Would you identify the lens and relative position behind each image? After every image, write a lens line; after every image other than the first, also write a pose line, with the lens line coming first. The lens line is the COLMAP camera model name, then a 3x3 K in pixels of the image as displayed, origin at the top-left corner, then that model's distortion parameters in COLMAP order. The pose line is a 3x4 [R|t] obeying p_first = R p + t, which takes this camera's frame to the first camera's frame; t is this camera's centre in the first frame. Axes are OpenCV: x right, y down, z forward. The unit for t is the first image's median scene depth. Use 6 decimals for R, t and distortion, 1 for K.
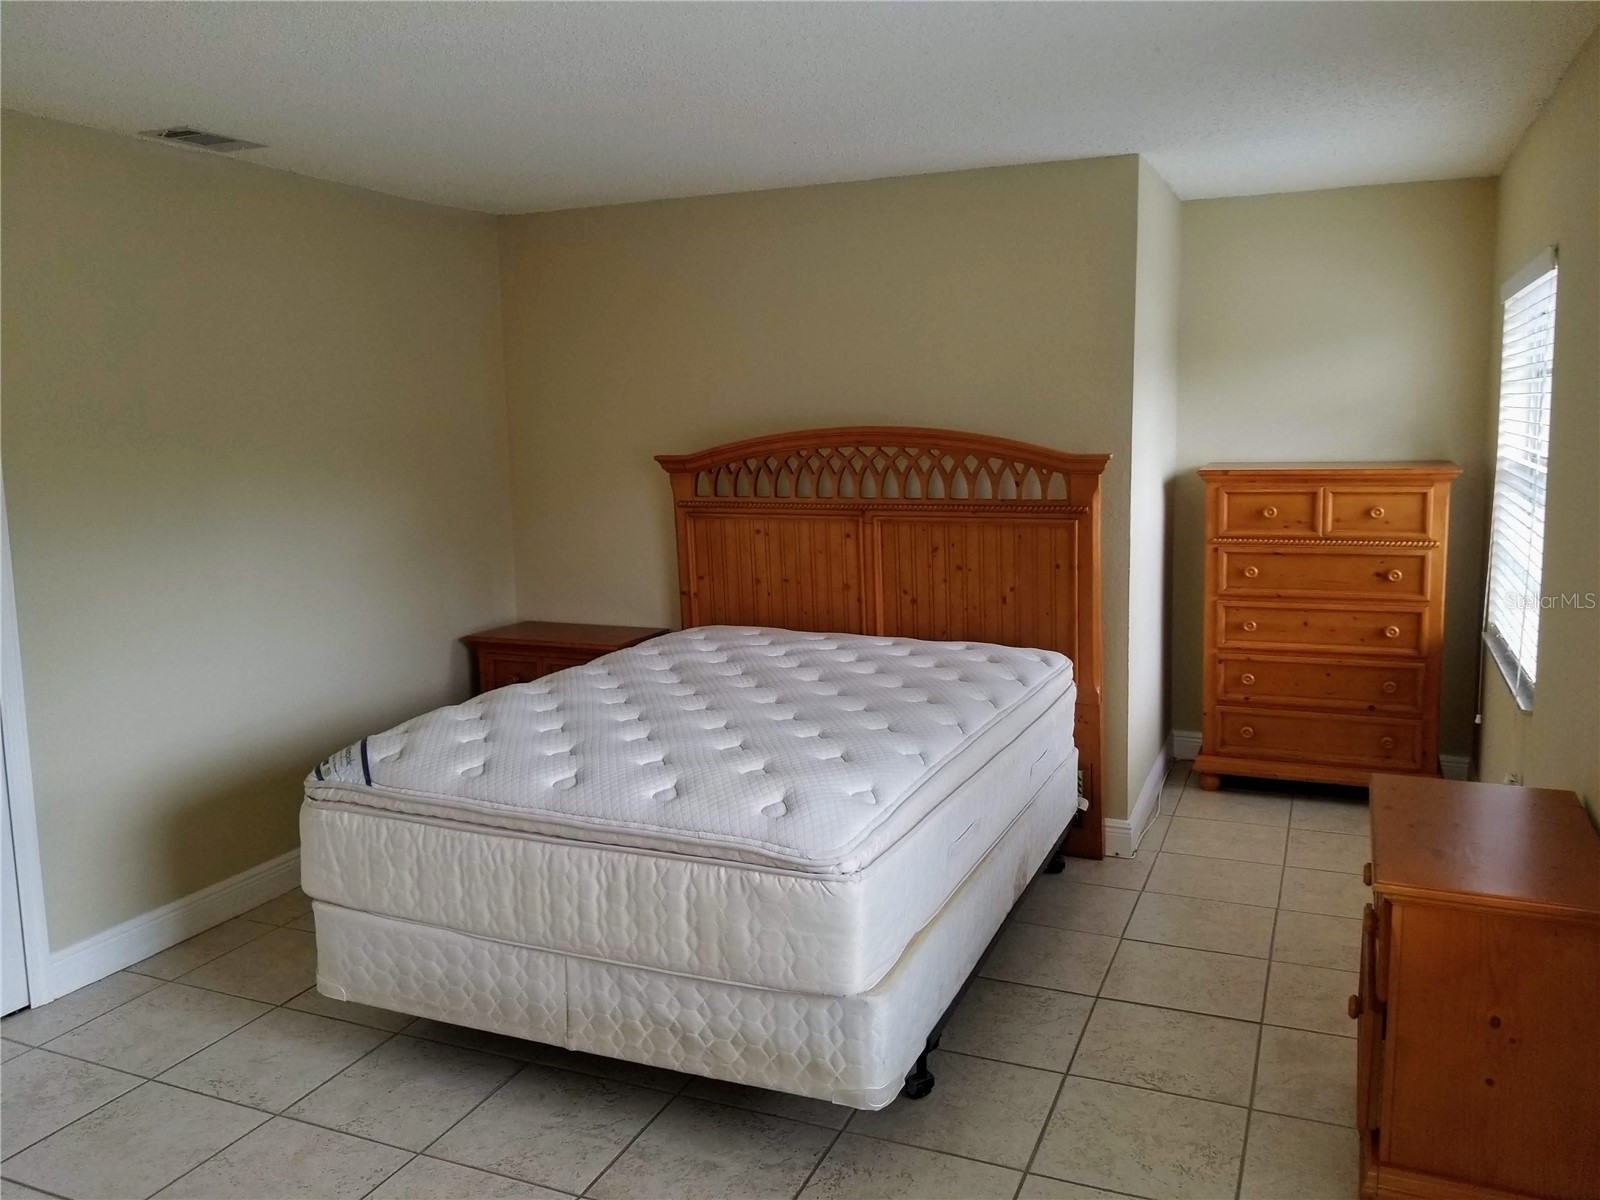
lens RADIAL K [[1260.7, 0, 776.0], [0, 1260.7, 572.3], [0, 0, 1]] dist [0.114160, -0.187828]
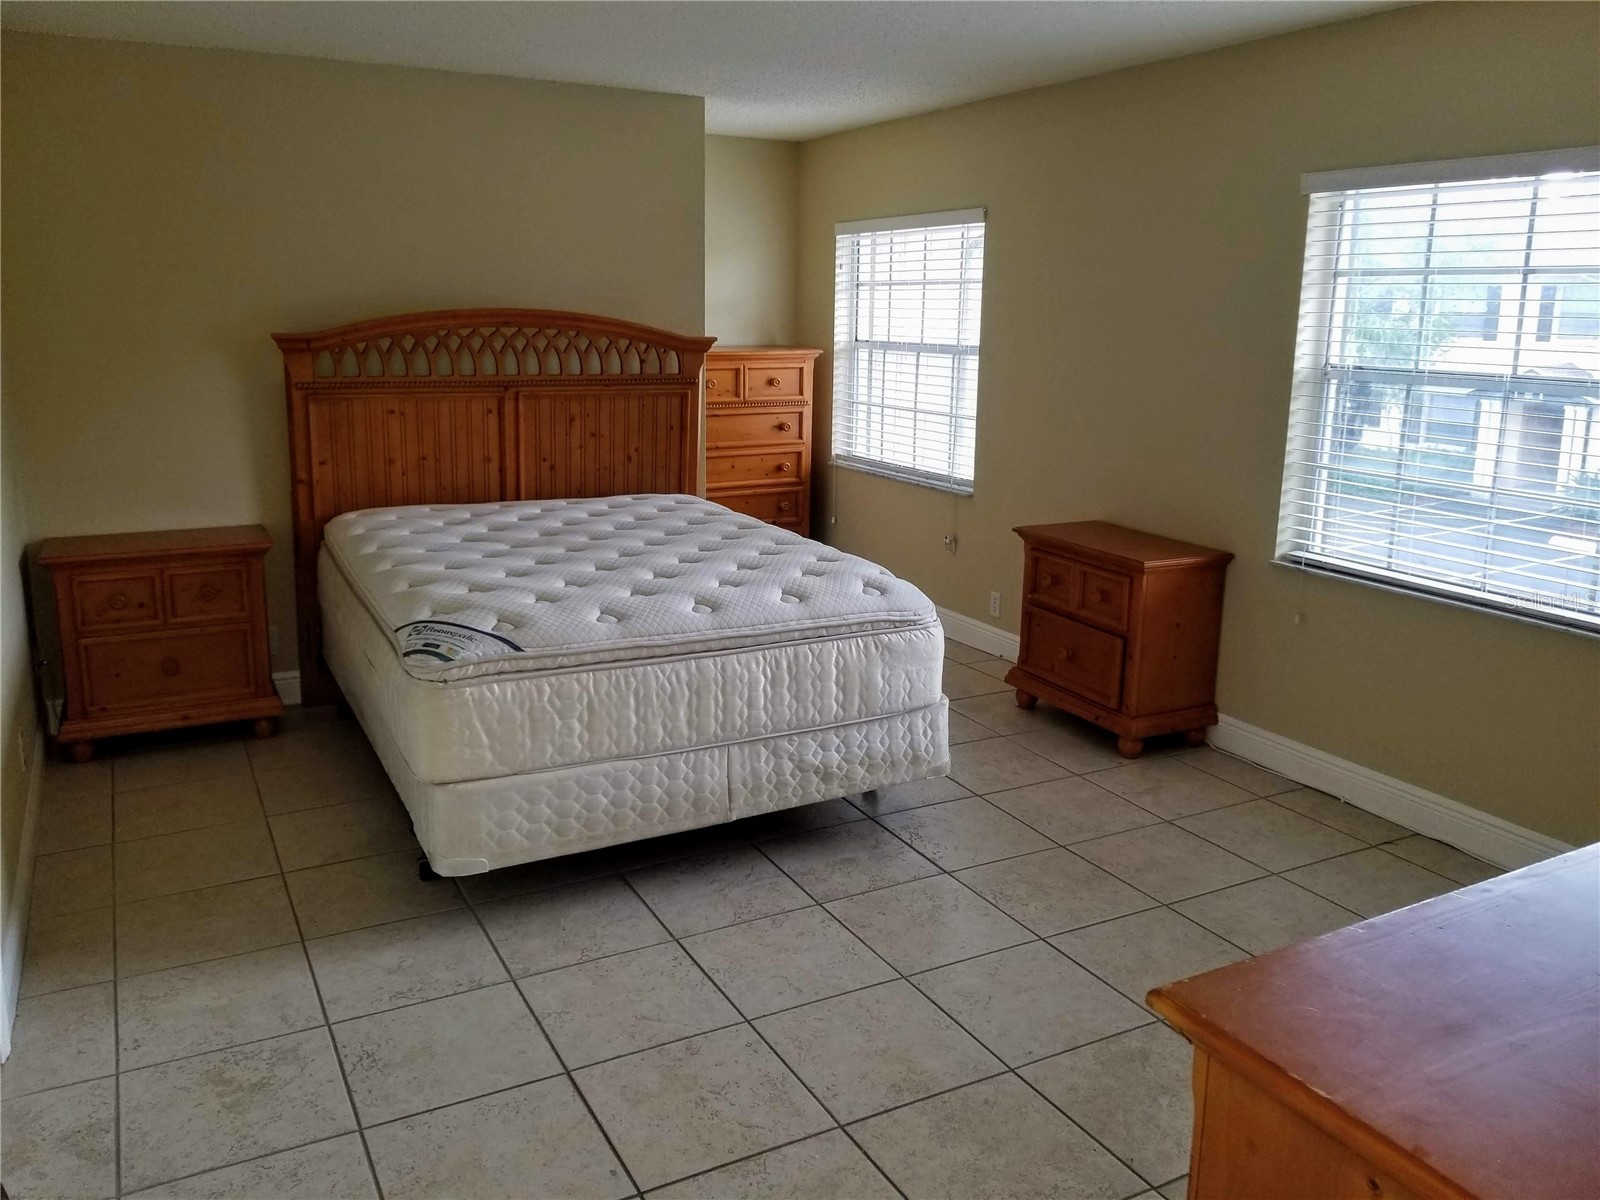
lens RADIAL K [[1260.7, 0, 776.0], [0, 1260.7, 572.3], [0, 0, 1]] dist [0.114160, -0.187828]
pose [[0.616482, -0.137088, 0.775343, -1.023243], [0.076973, 0.990503, 0.113929, 0.003879], [-0.783598, -0.010554, 0.621179, 0.214524]]
